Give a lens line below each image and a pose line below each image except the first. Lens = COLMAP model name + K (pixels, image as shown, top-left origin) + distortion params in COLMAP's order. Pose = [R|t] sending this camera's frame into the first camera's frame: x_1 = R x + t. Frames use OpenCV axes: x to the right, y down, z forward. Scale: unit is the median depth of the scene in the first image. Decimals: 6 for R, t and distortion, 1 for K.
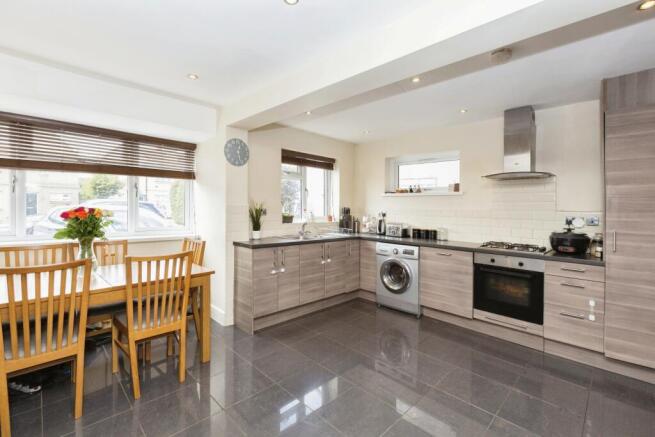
lens RADIAL K [[301.4, 0, 325.3], [0, 301.4, 207.3], [0, 0, 1]] dist [-0.000658, -0.000502]
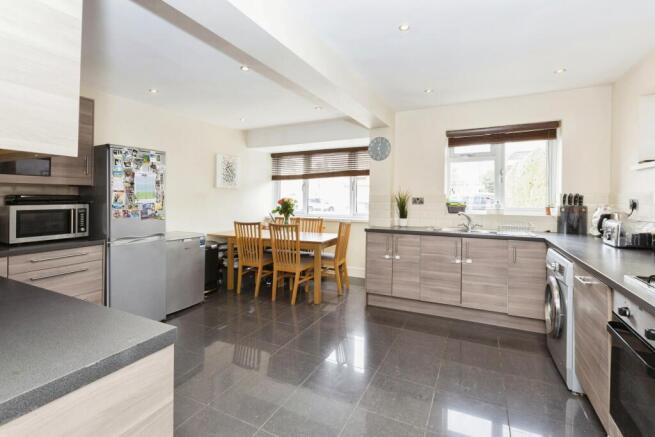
lens RADIAL K [[301.4, 0, 325.3], [0, 301.4, 207.3], [0, 0, 1]] dist [-0.000658, -0.000502]
pose [[0.321375, 0.013277, -0.946859, 0.703760], [0.009729, 0.999803, 0.017322, 0.018231], [0.946902, -0.014779, 0.321182, 0.418276]]
